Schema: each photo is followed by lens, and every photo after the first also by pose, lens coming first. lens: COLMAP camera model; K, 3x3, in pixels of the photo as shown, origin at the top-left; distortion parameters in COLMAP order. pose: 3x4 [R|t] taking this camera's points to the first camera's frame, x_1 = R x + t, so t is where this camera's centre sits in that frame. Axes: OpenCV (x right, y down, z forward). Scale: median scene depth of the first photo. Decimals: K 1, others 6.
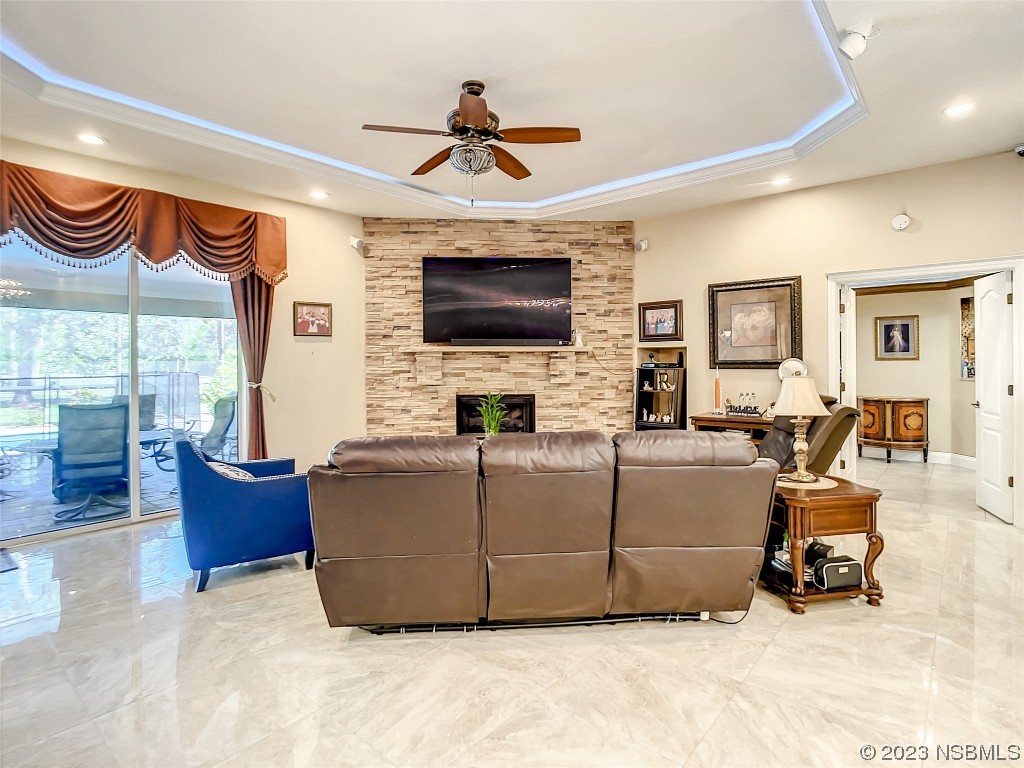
lens RADIAL K [[534.5, 0, 507.1], [0, 534.5, 361.5], [0, 0, 1]] dist [-0.002516, -0.000451]
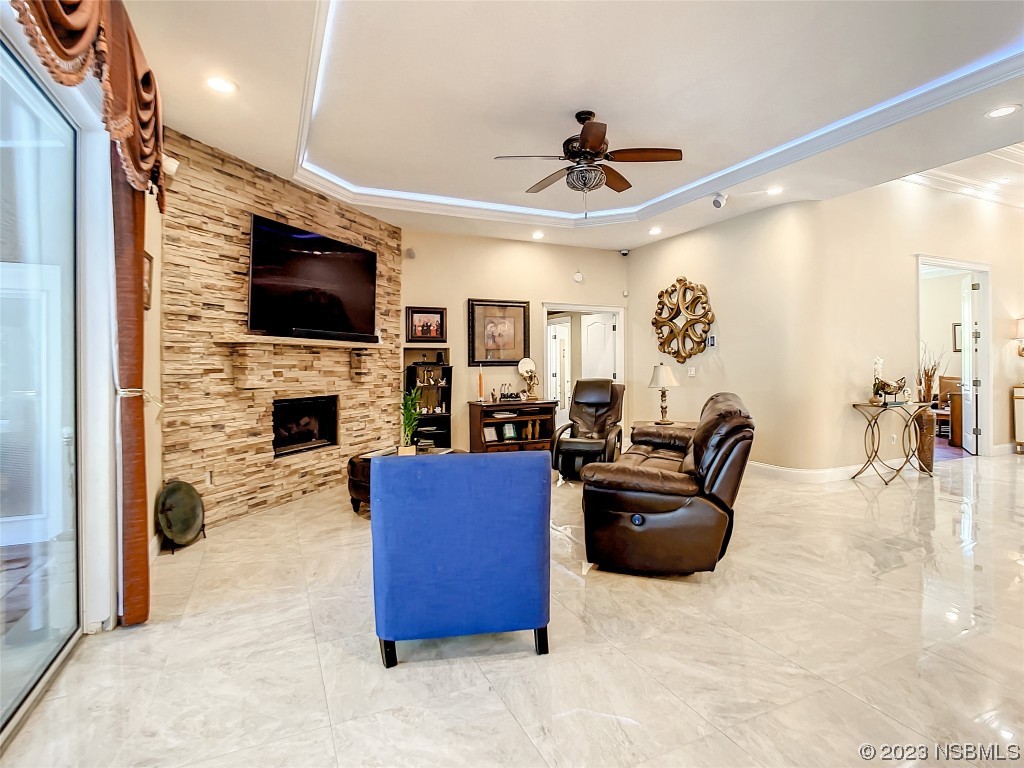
lens RADIAL K [[534.5, 0, 507.1], [0, 534.5, 361.5], [0, 0, 1]] dist [-0.002516, -0.000451]
pose [[0.427891, 0.009950, 0.903776, -0.656018], [0.004590, 0.999903, -0.013182, 0.018147], [-0.903819, 0.009788, 0.427803, 0.364707]]
